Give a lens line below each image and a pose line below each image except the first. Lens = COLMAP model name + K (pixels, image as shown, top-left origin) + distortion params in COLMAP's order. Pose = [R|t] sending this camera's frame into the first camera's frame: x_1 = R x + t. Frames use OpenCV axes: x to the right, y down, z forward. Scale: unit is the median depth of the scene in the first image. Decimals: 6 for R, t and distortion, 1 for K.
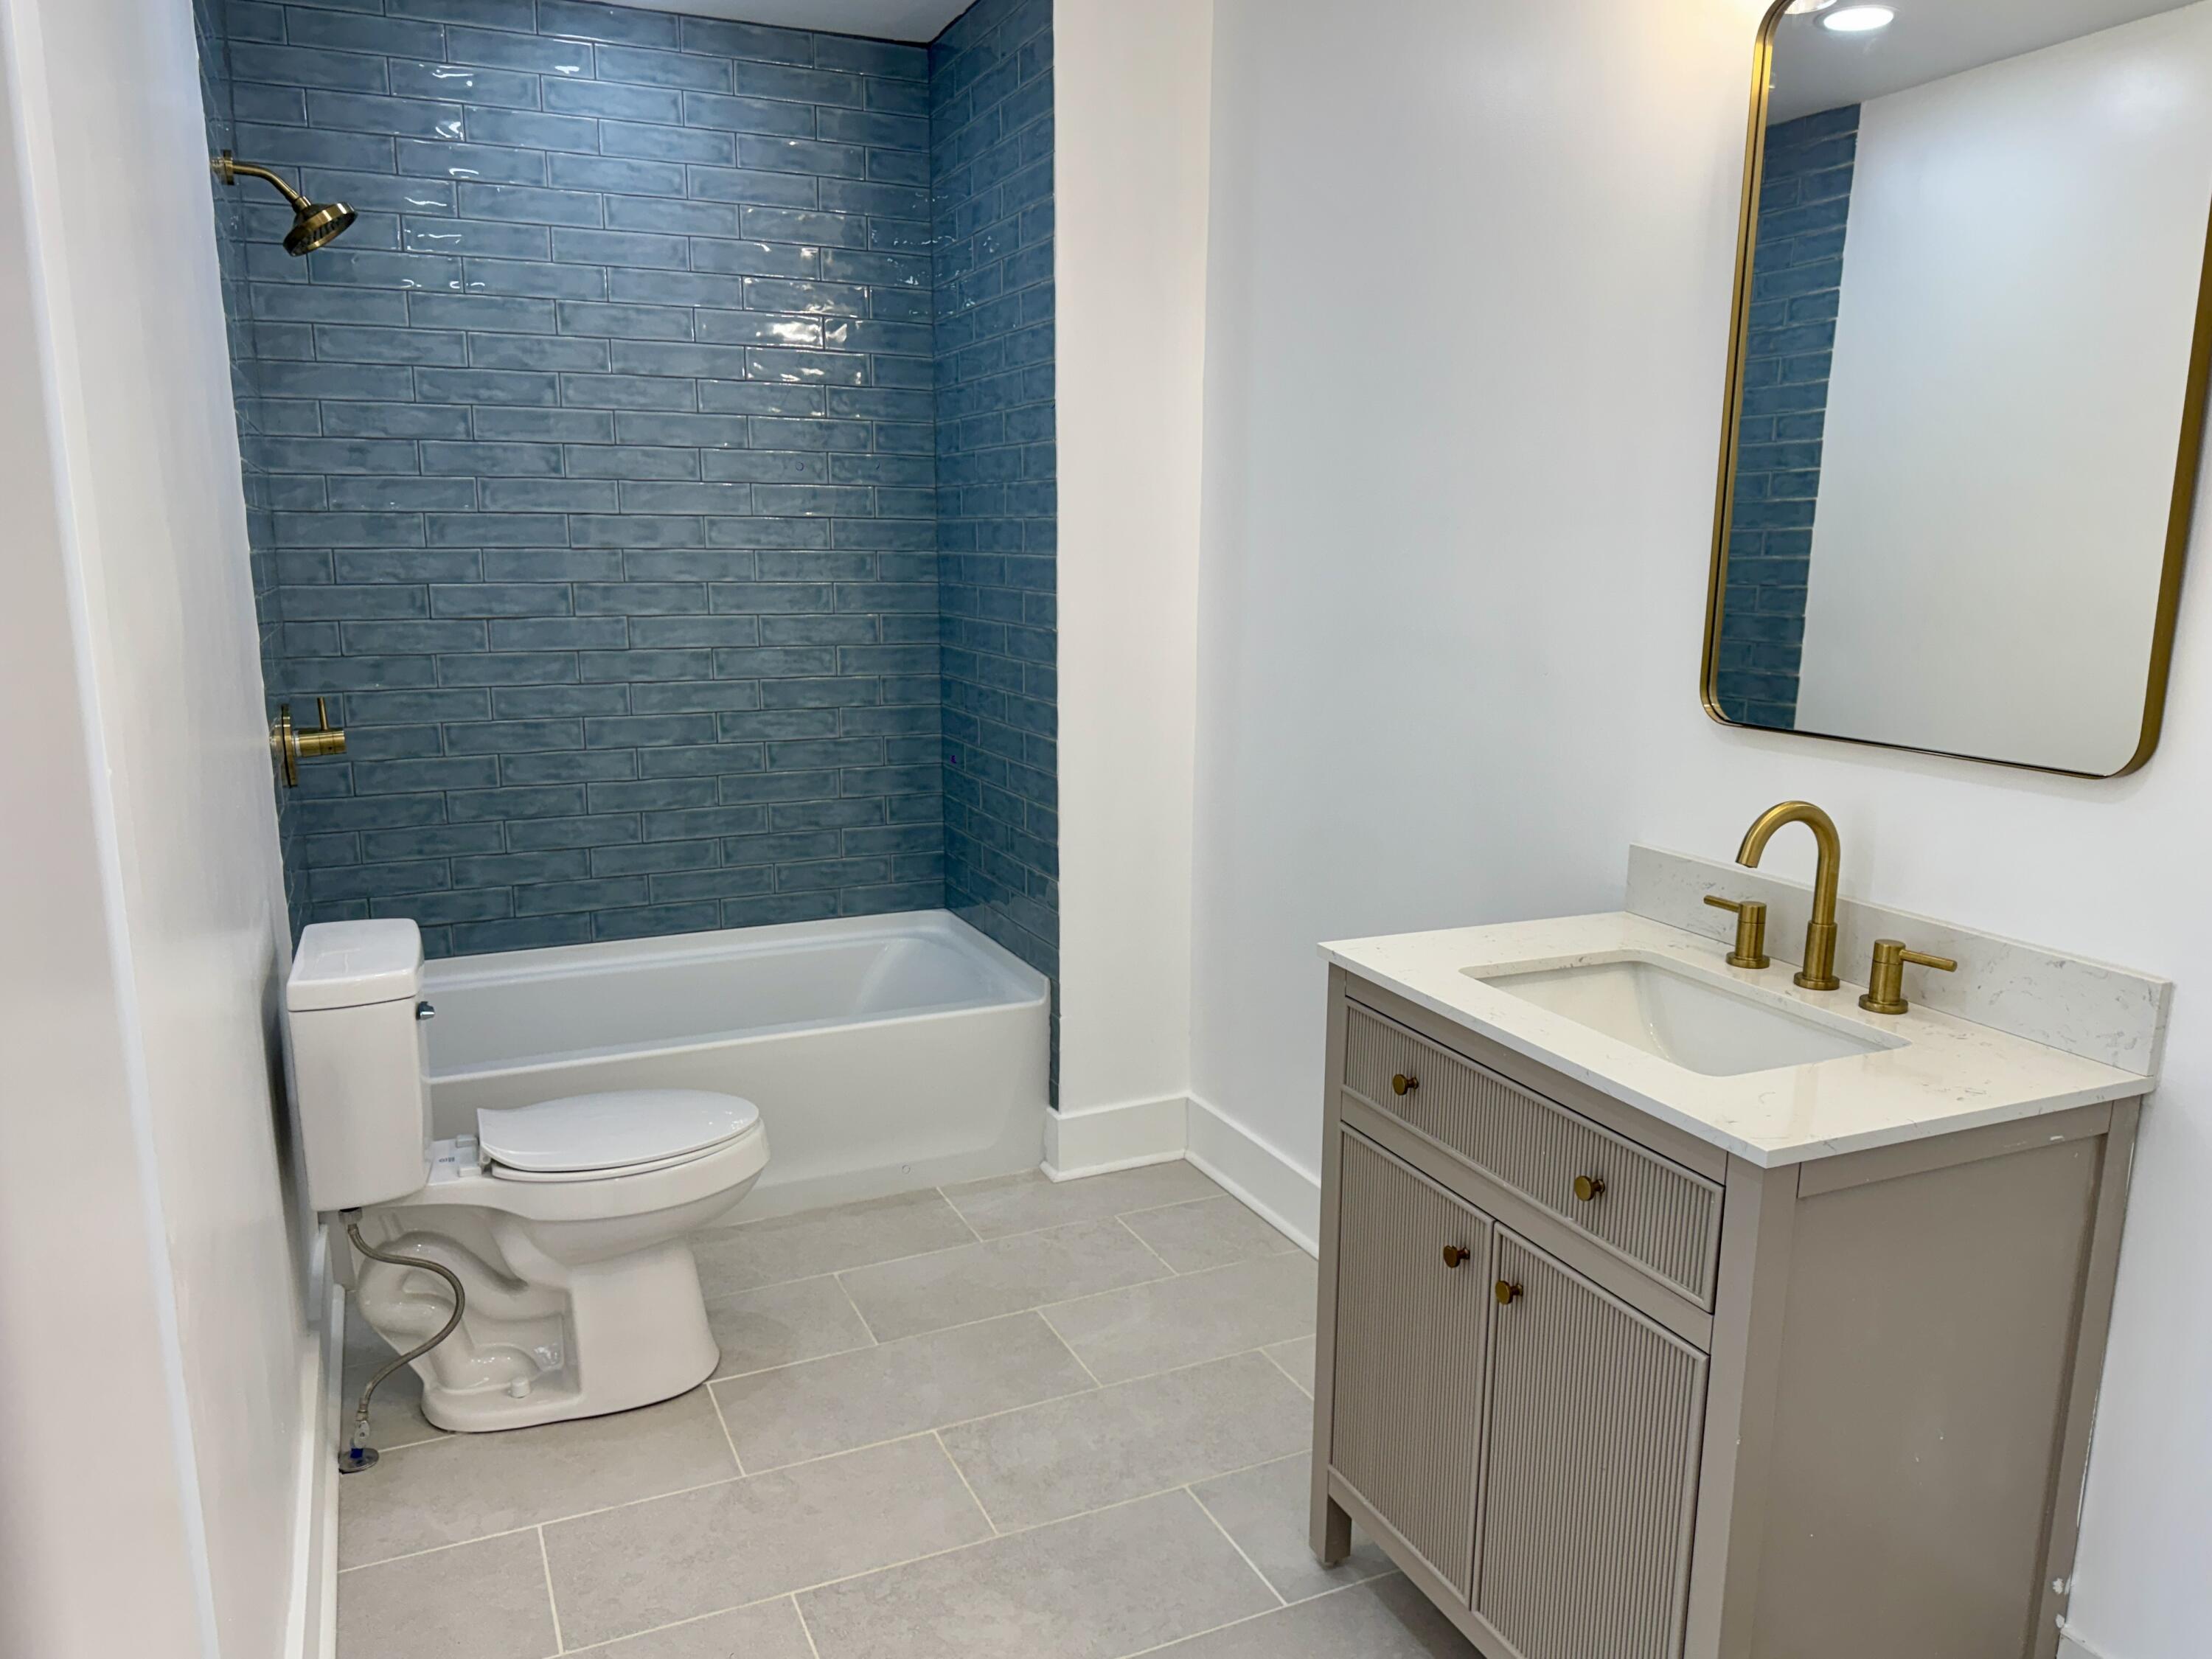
lens RADIAL K [[1512.0, 0, 1106.0], [0, 1512.0, 829.5], [0, 0, 1]] dist [0.139767, -0.249210]
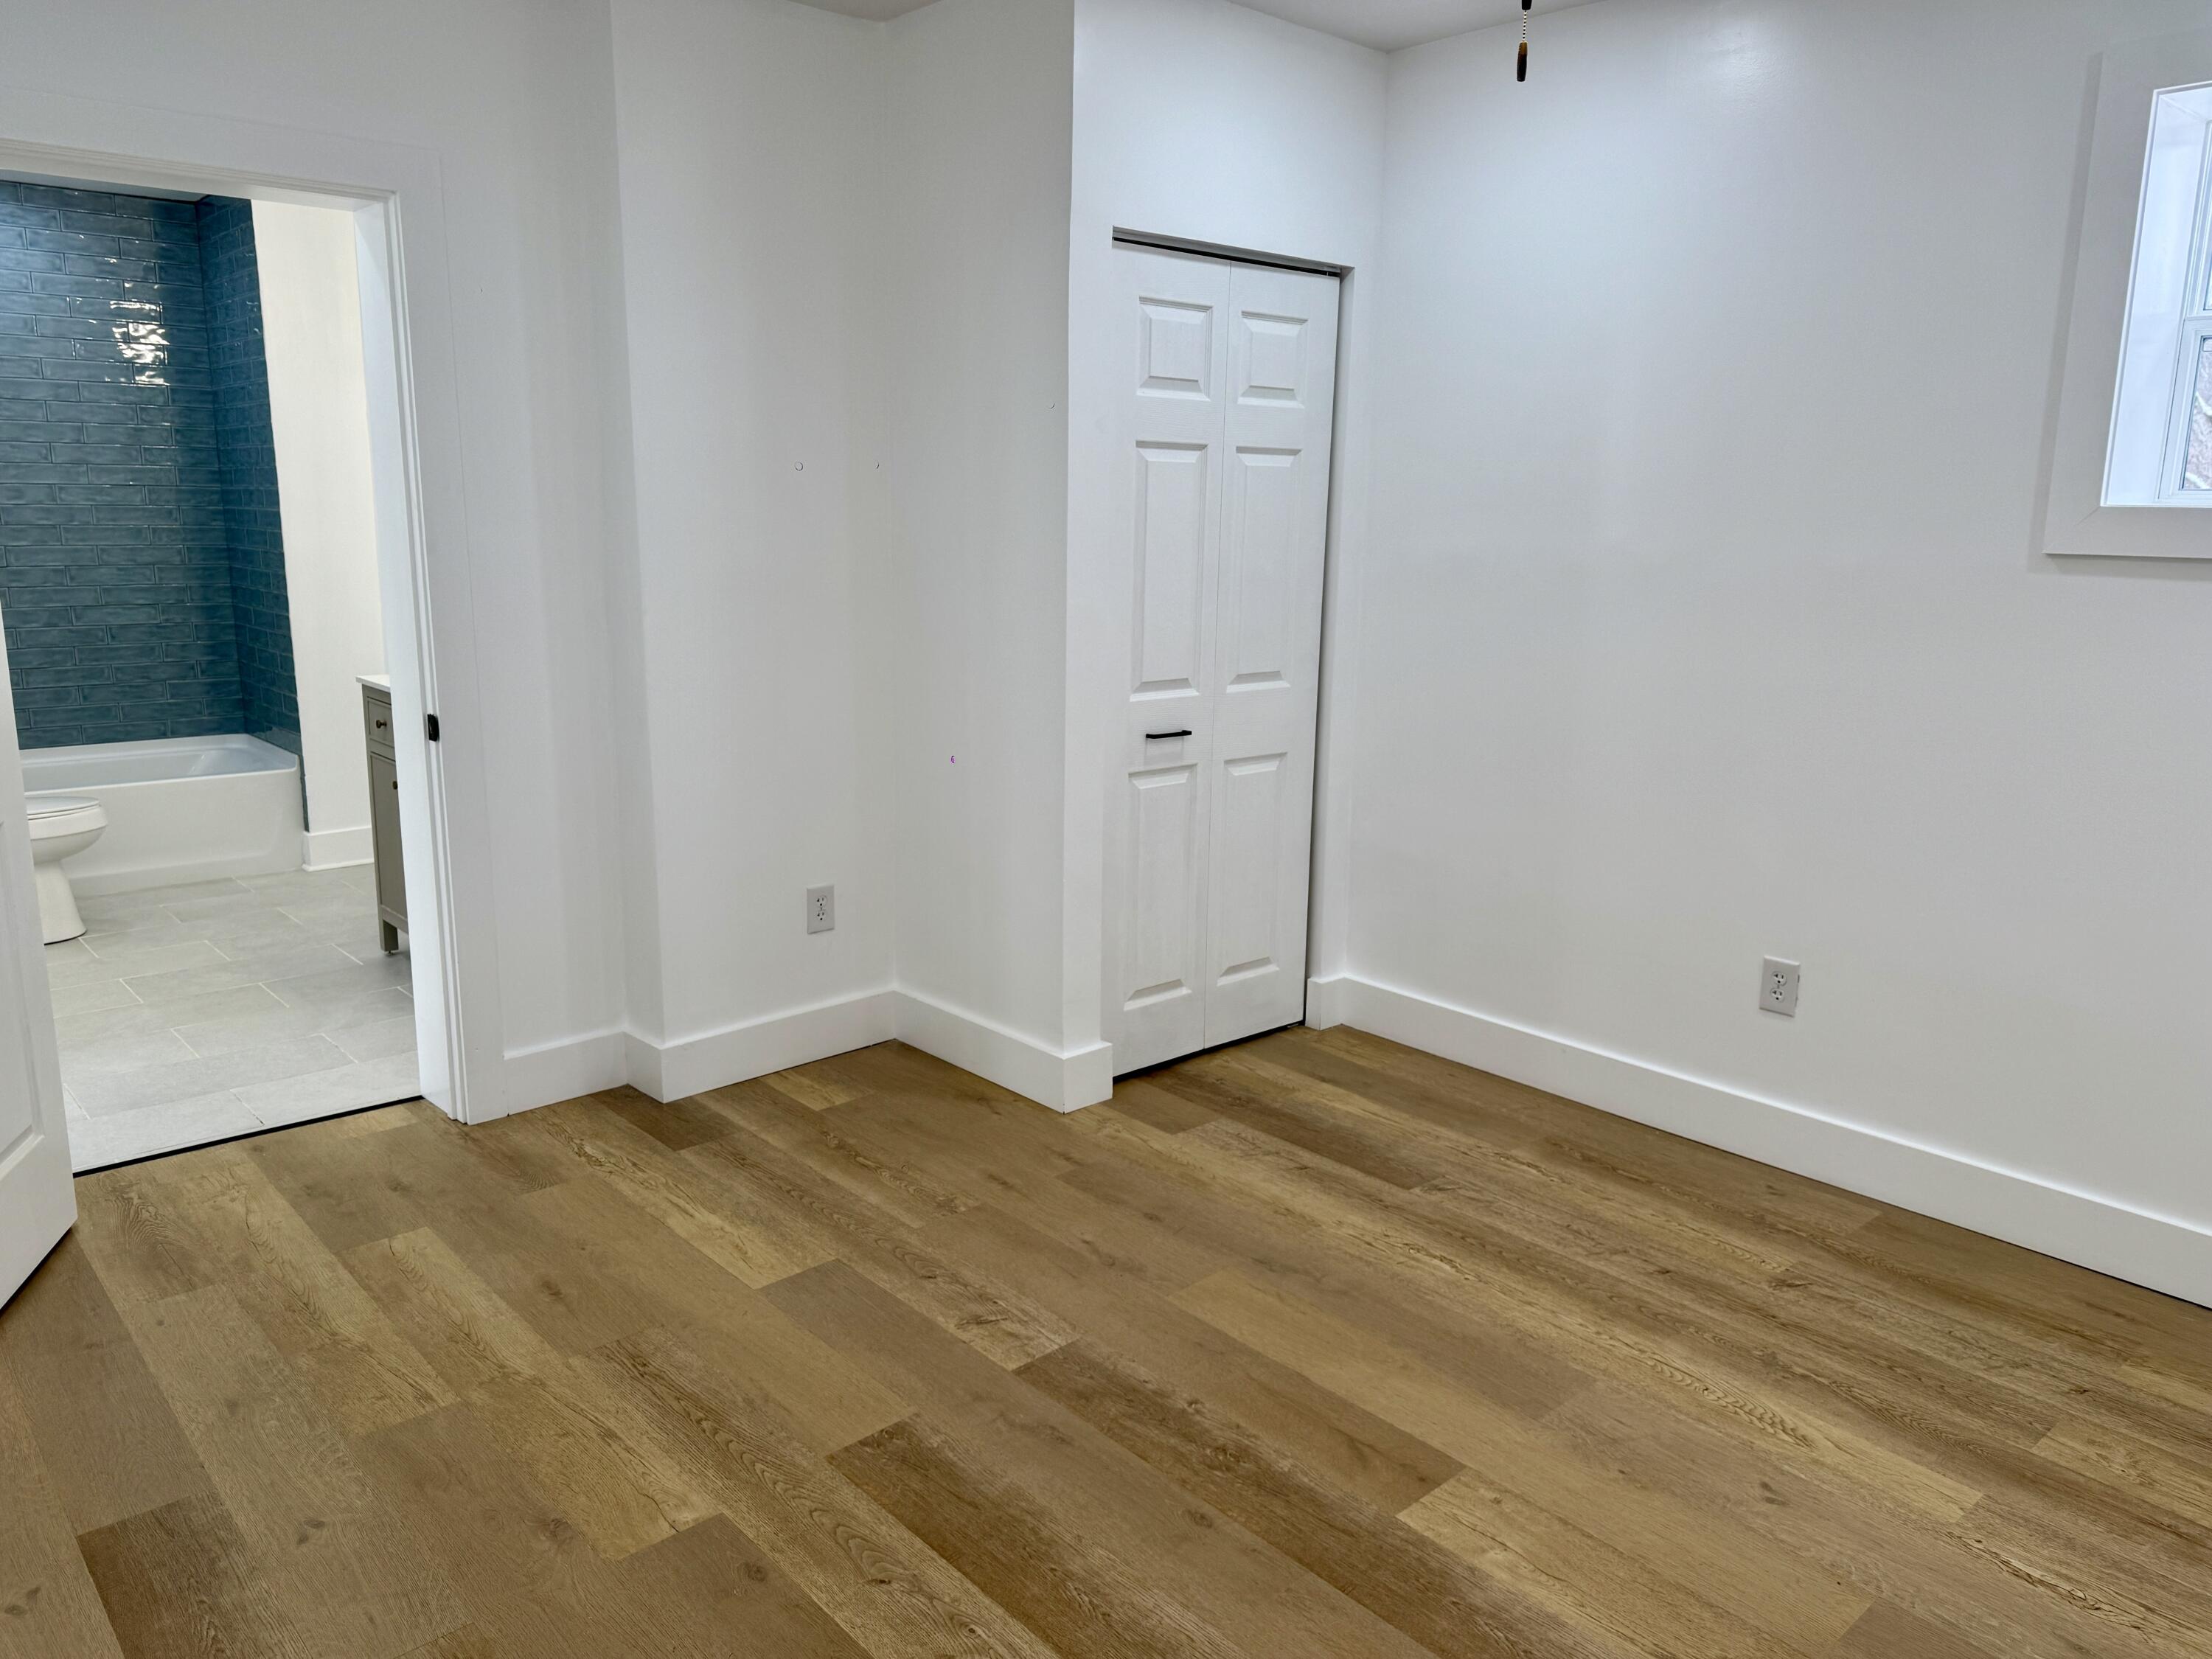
lens RADIAL K [[1600.6, 0, 1106.0], [0, 1600.6, 829.5], [0, 0, 1]] dist [0.006233, -0.000190]
pose [[0.956007, -0.049911, 0.289067, 0.284314], [0.046051, 0.998736, 0.020143, 0.172918], [-0.289707, -0.005945, 0.957097, -0.928048]]
